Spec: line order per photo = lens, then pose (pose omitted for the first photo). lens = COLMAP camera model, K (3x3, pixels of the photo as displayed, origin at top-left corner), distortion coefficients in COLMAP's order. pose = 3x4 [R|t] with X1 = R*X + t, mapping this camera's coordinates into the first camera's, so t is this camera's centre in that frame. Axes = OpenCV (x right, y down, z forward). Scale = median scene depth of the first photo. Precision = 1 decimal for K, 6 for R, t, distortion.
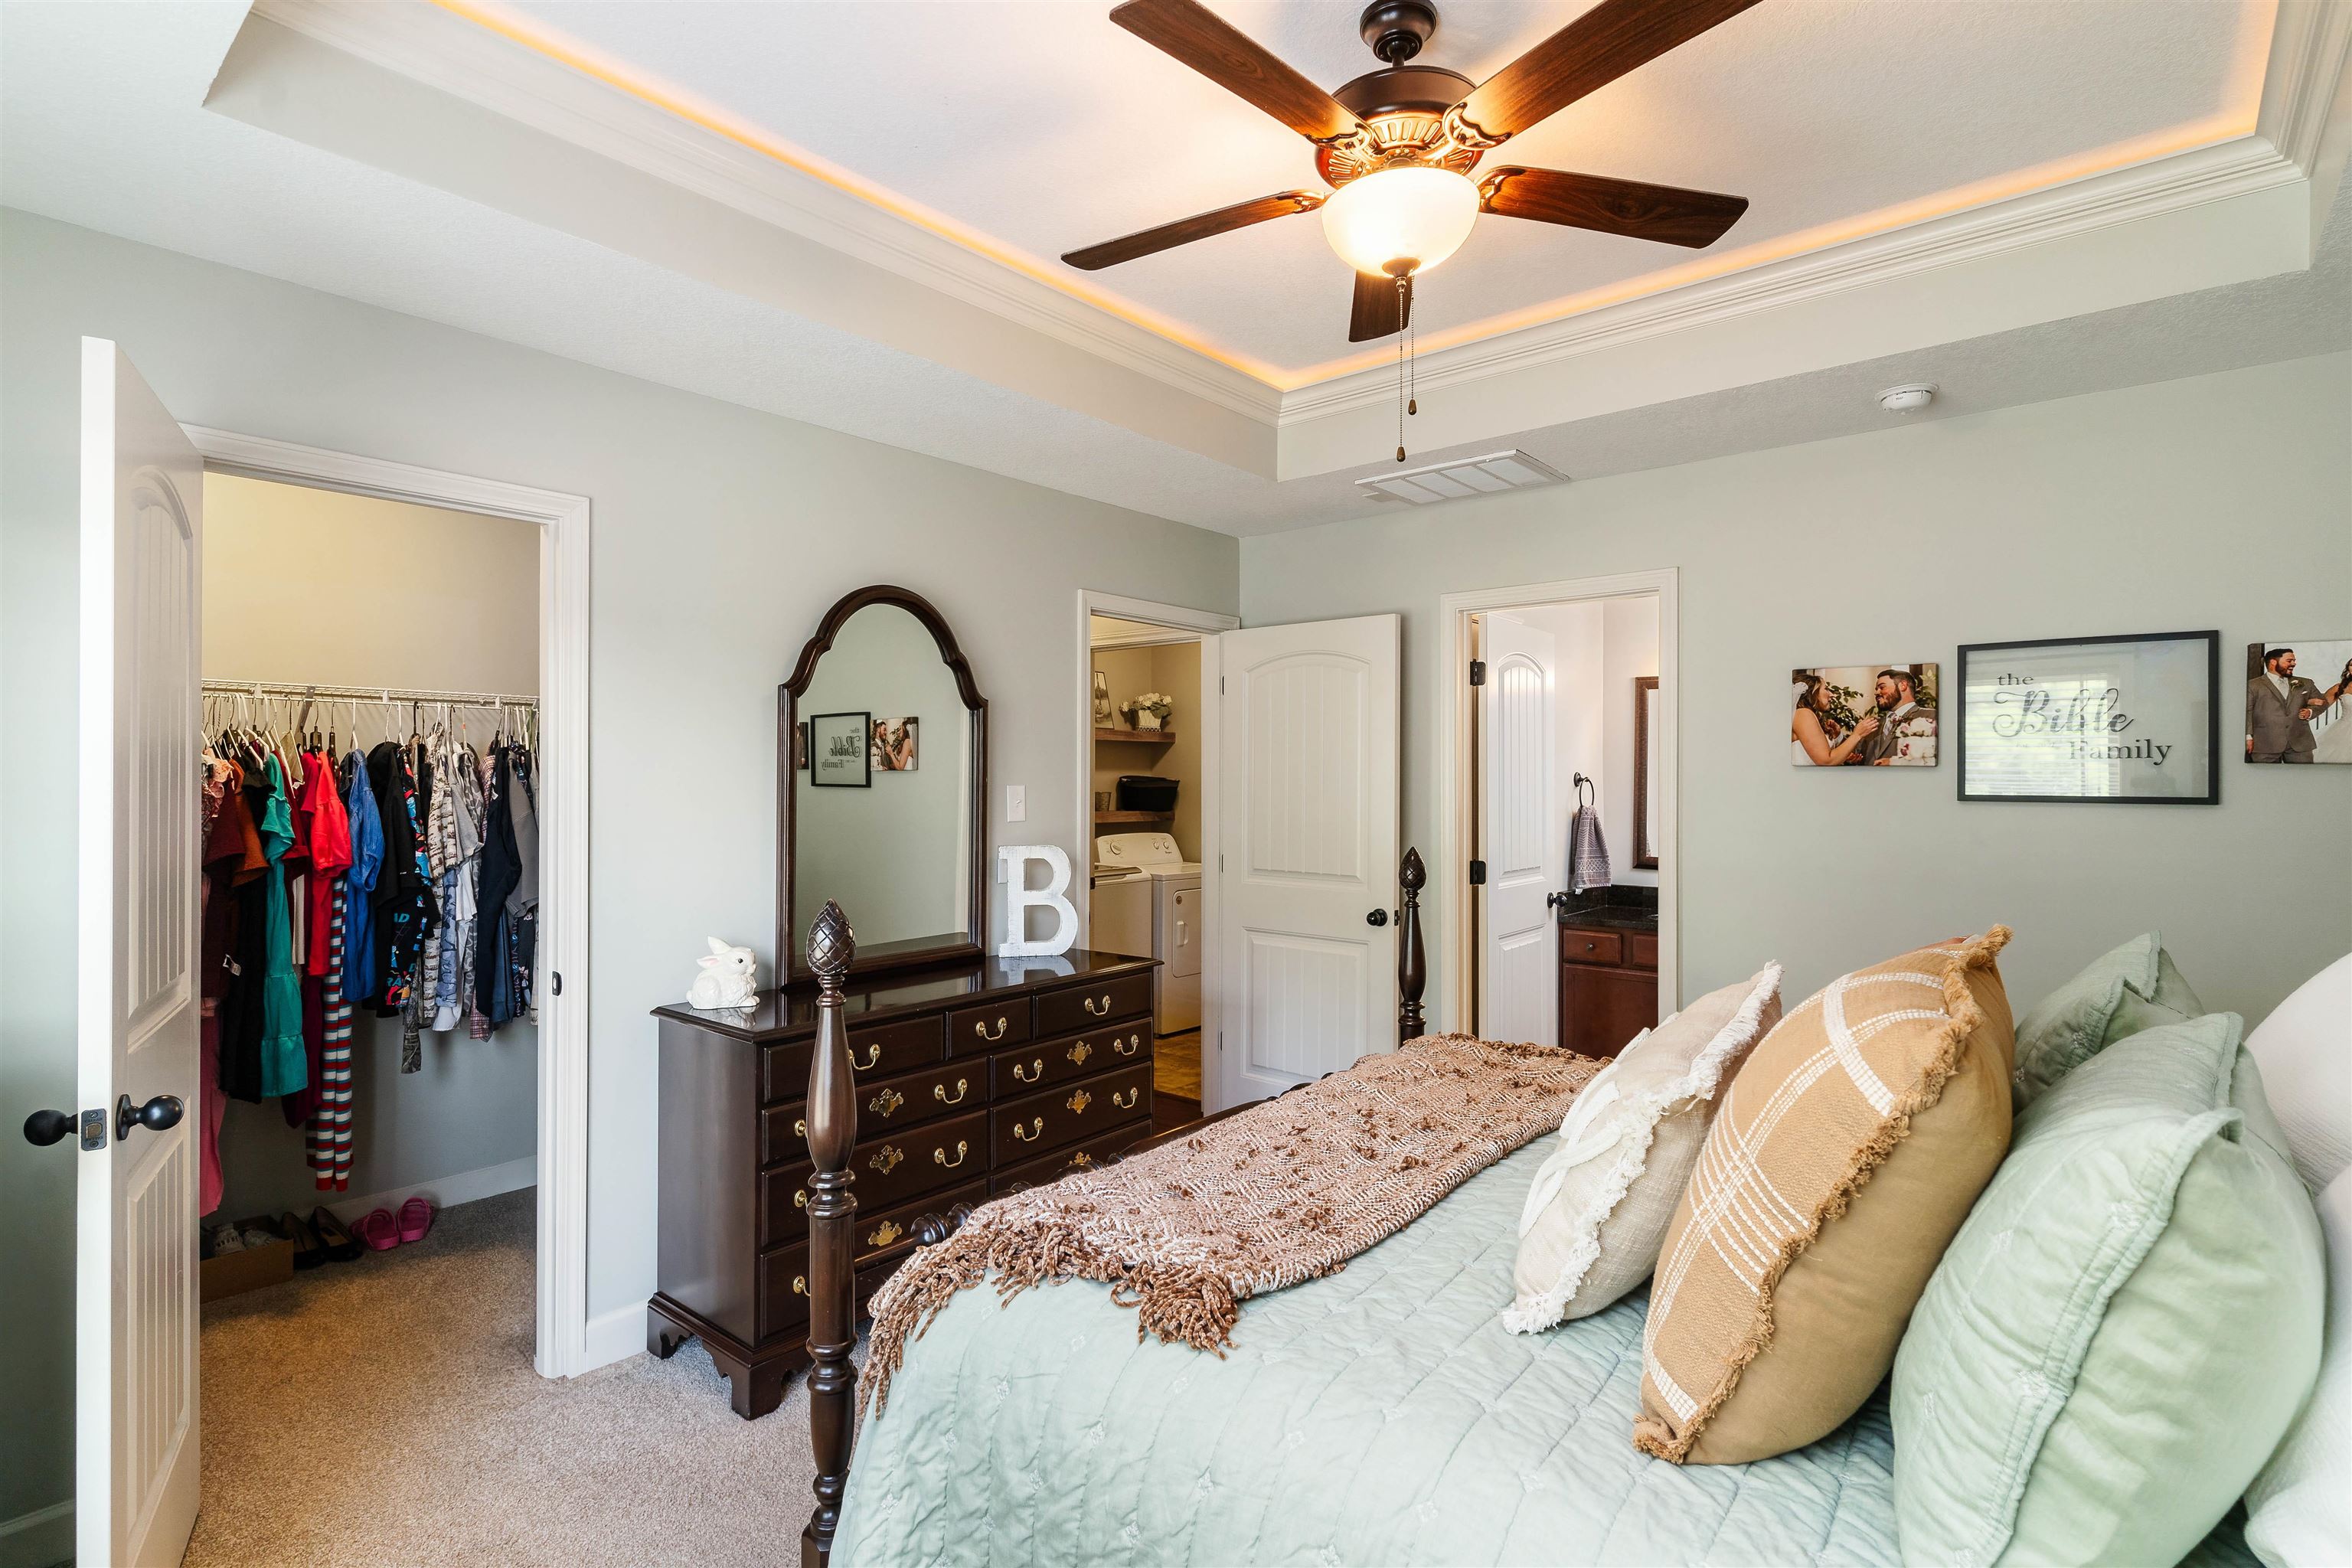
lens RADIAL K [[1125.6, 0, 1181.4], [0, 1125.6, 778.1], [0, 0, 1]] dist [0.002793, 0.000284]
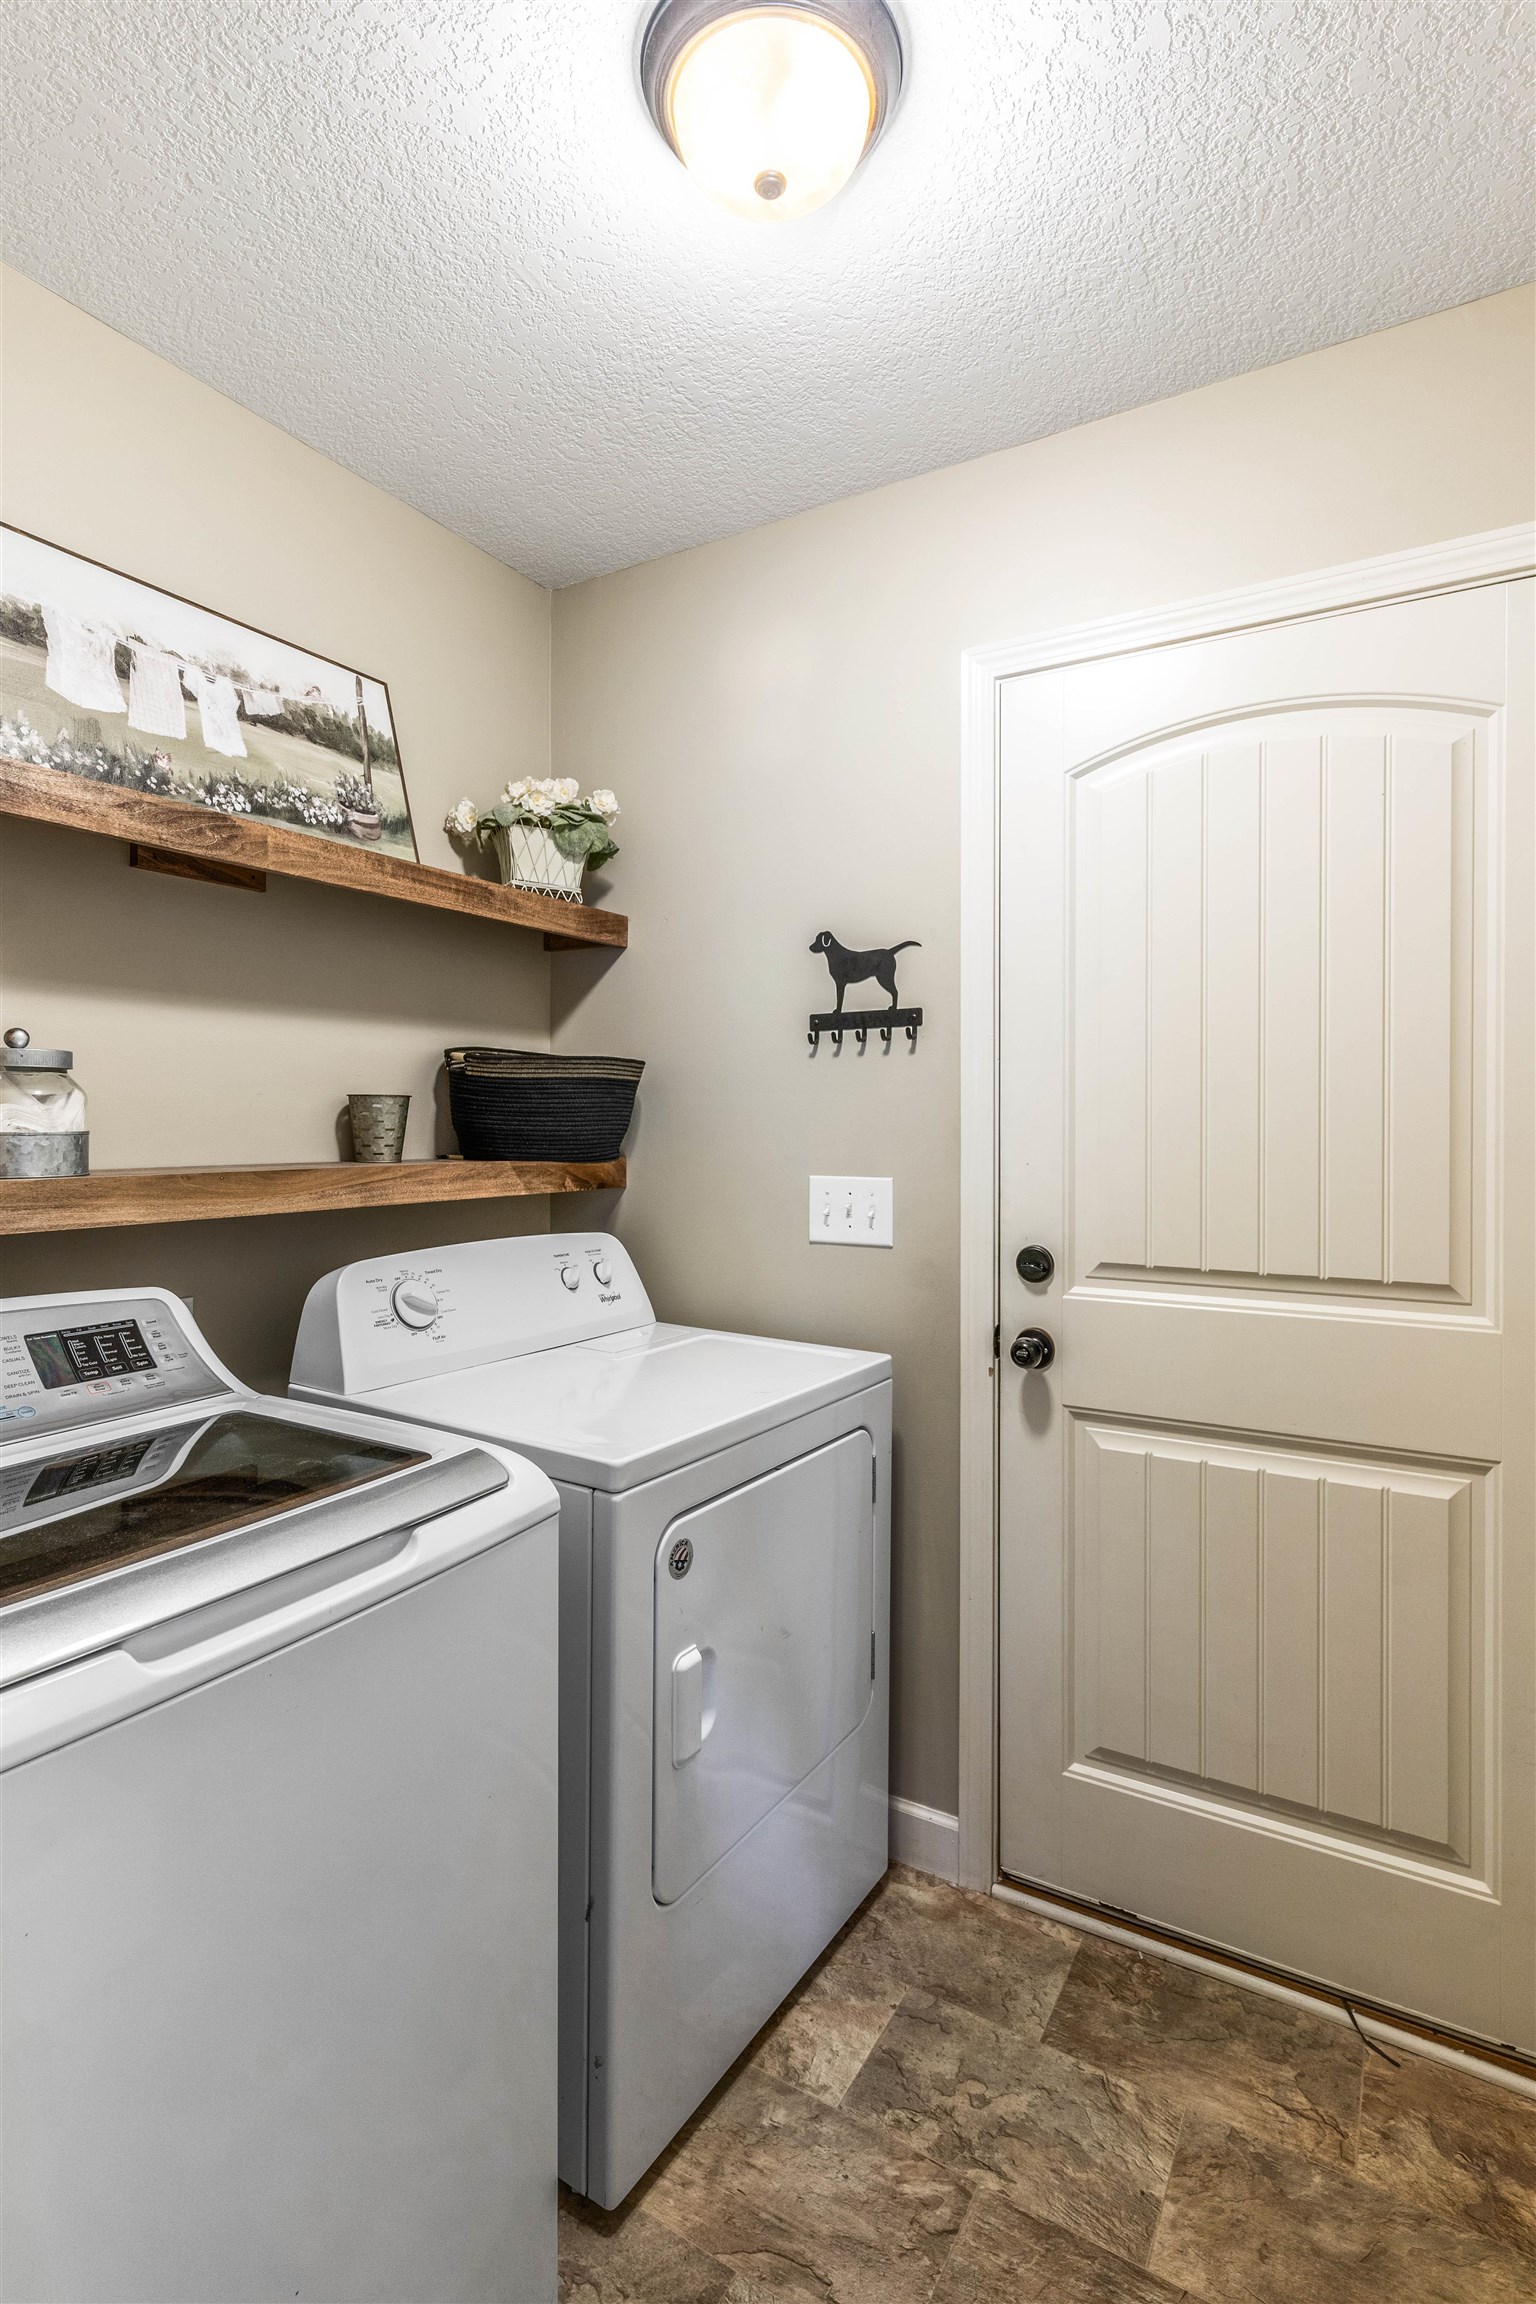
lens RADIAL K [[1123.8, 0, 768.0], [0, 1123.8, 1152.0], [0, 0, 1]] dist [0.000838, -0.000600]
pose [[0.985704, -0.000976, 0.168482, -0.020308], [0.000049, 0.999985, 0.005506, 0.025751], [-0.168485, -0.005419, 0.985689, 0.687553]]
